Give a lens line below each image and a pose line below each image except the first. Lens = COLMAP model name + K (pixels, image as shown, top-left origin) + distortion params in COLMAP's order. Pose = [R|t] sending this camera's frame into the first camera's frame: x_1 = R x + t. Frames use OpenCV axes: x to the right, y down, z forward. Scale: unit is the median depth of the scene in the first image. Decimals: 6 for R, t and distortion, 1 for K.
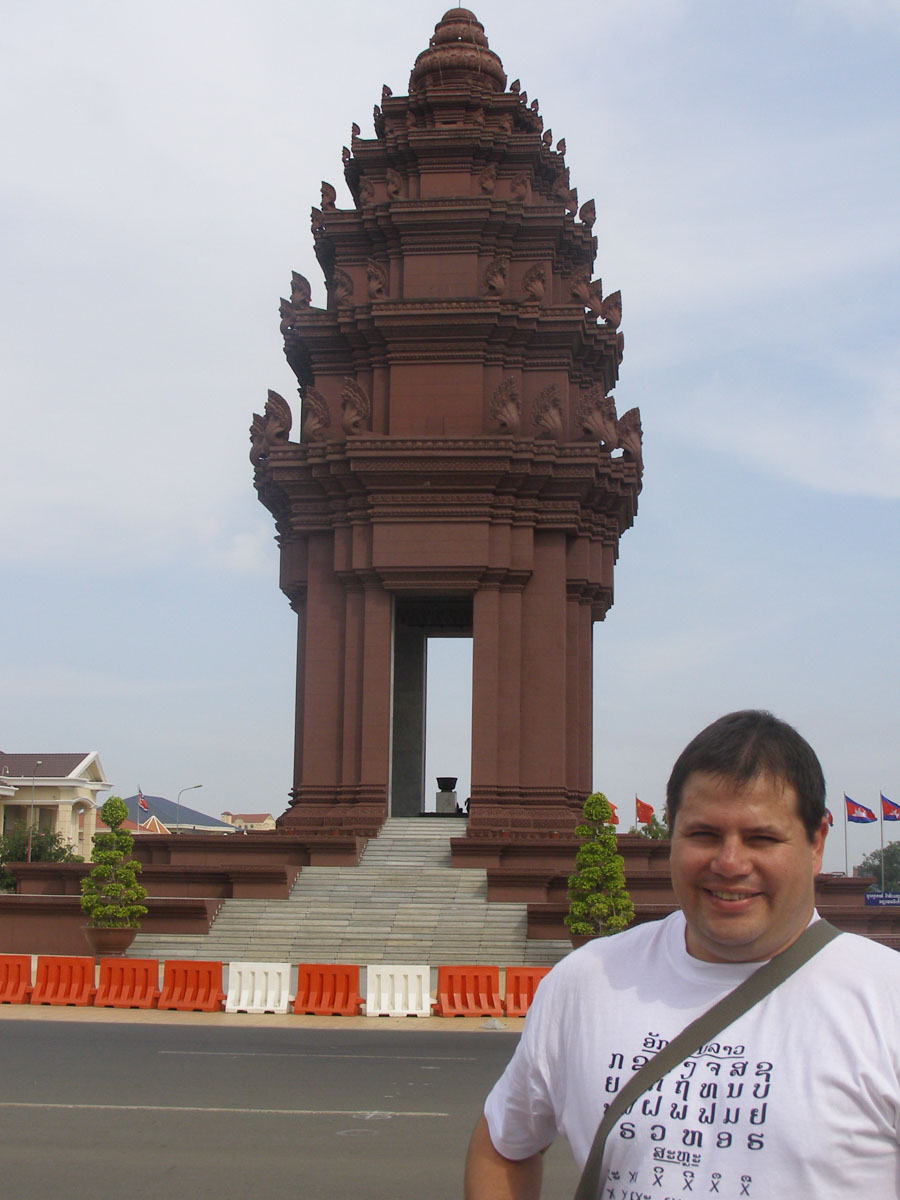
lens RADIAL K [[1775.8, 0, 450.0], [0, 1775.8, 600.0], [0, 0, 1]] dist [-0.147909, 0.507429]
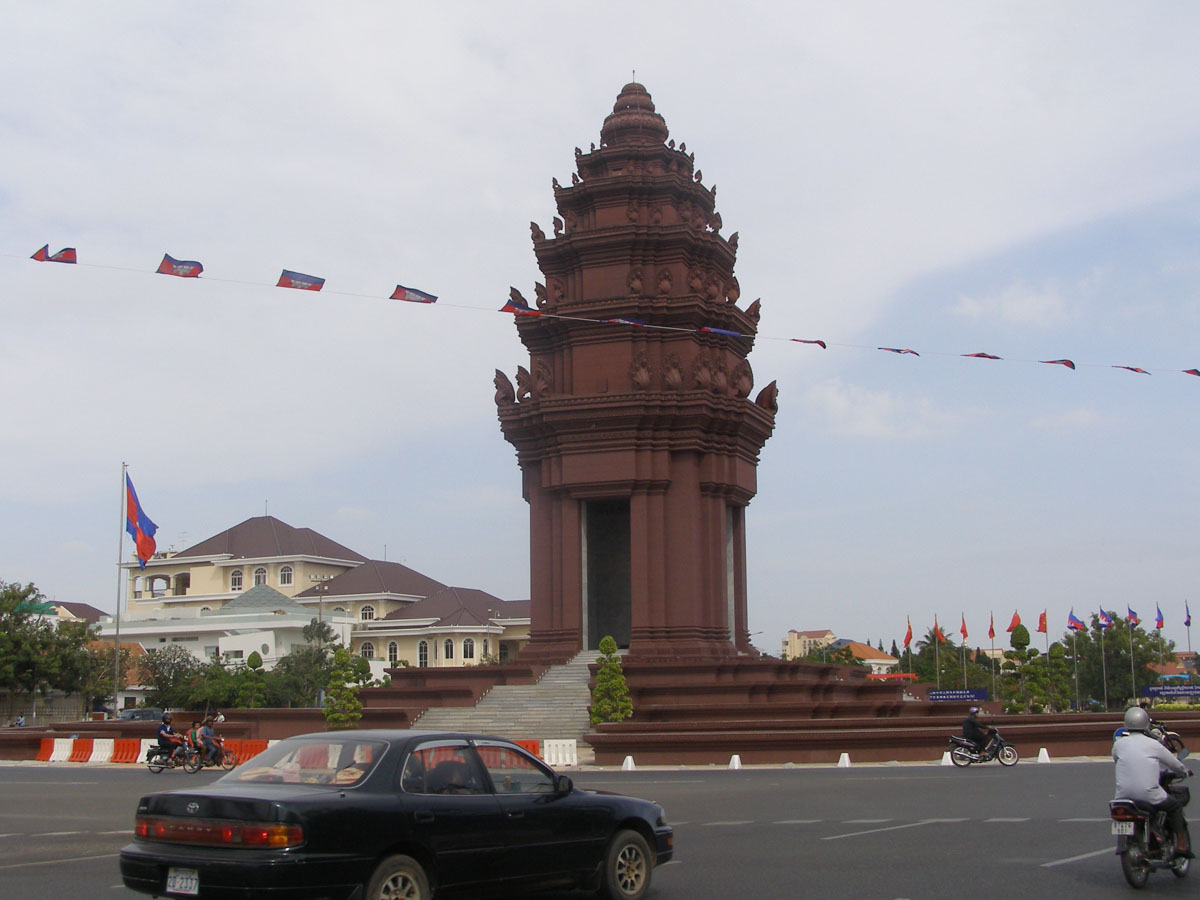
lens RADIAL K [[1539.1, 0, 600.0], [0, 1539.1, 450.0], [0, 0, 1]] dist [-0.118880, 0.097784]
pose [[0.967274, -0.067057, -0.244713, 0.302256], [0.067717, 0.997688, -0.005724, -0.037153], [0.244531, -0.011035, 0.969579, -0.249475]]
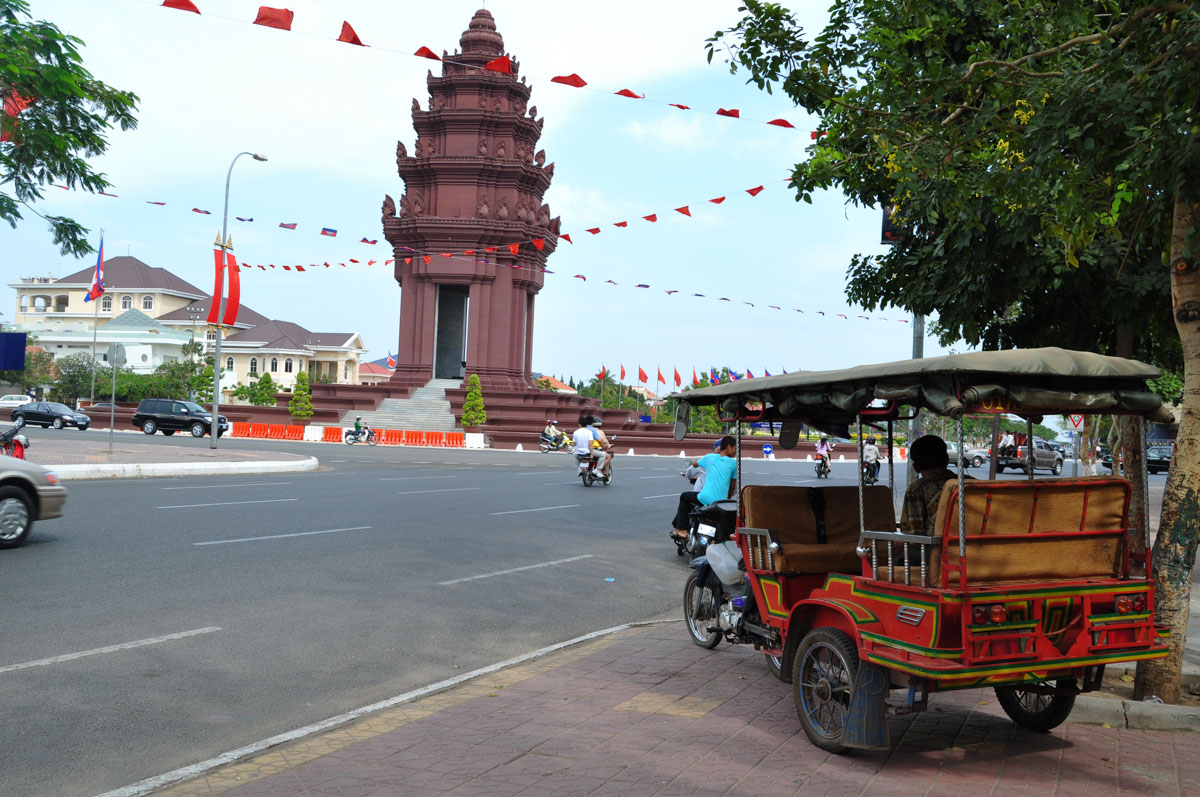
lens RADIAL K [[1169.6, 0, 596.5], [0, 1169.6, 384.8], [0, 0, 1]] dist [-0.069785, -0.003029]
pose [[0.999239, 0.026561, -0.028582, 0.226703], [-0.022391, 0.990257, 0.137437, -0.088664], [0.031954, -0.136692, 0.990098, -0.543248]]
